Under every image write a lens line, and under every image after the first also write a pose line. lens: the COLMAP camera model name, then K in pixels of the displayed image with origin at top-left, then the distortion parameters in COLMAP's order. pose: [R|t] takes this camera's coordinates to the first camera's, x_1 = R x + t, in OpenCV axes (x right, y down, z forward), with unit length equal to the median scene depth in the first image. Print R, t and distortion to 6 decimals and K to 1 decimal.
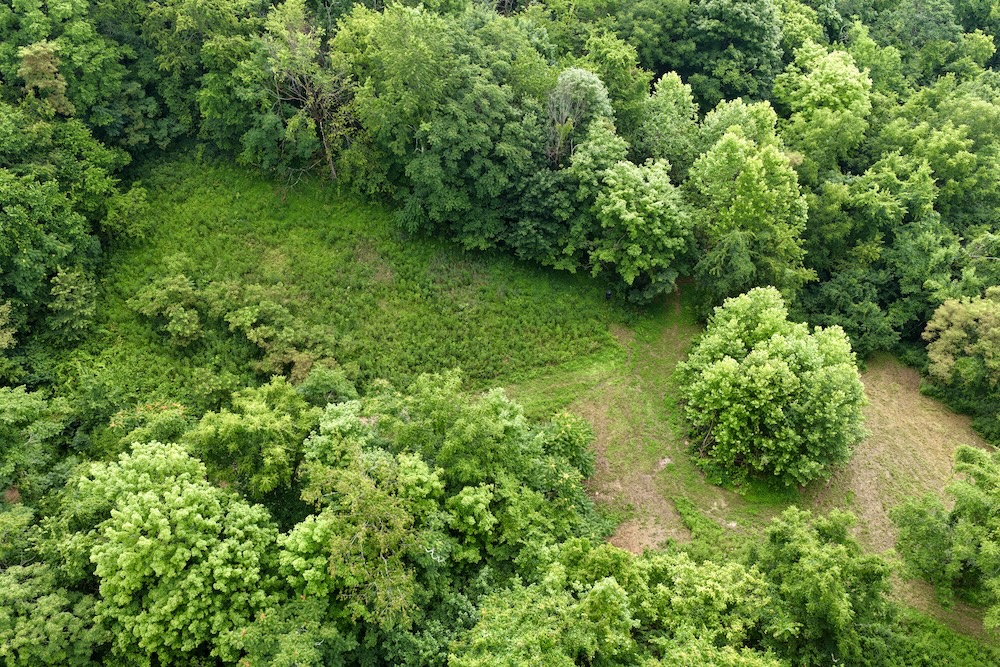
lens RADIAL K [[835.4, 0, 500.0], [0, 835.4, 333.5], [0, 0, 1]] dist [-0.022386, 0.043788]
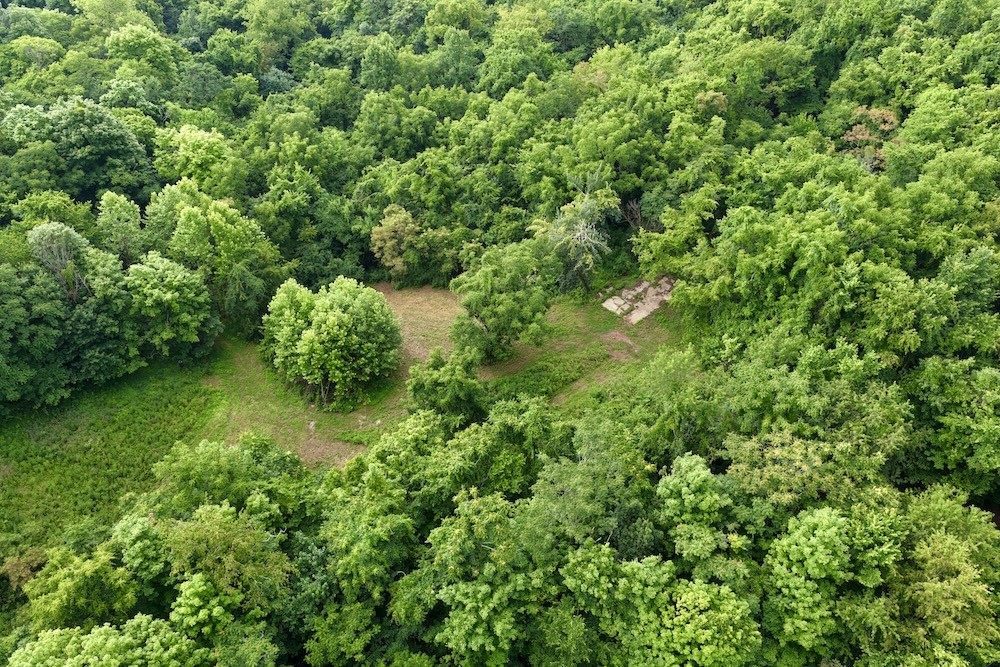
lens RADIAL K [[835.4, 0, 500.0], [0, 835.4, 333.5], [0, 0, 1]] dist [-0.022386, 0.043788]
pose [[0.567300, -0.558276, 0.605391, -0.341869], [0.599754, 0.783855, 0.160833, 0.002846], [-0.564328, 0.271845, 0.779509, -0.249112]]
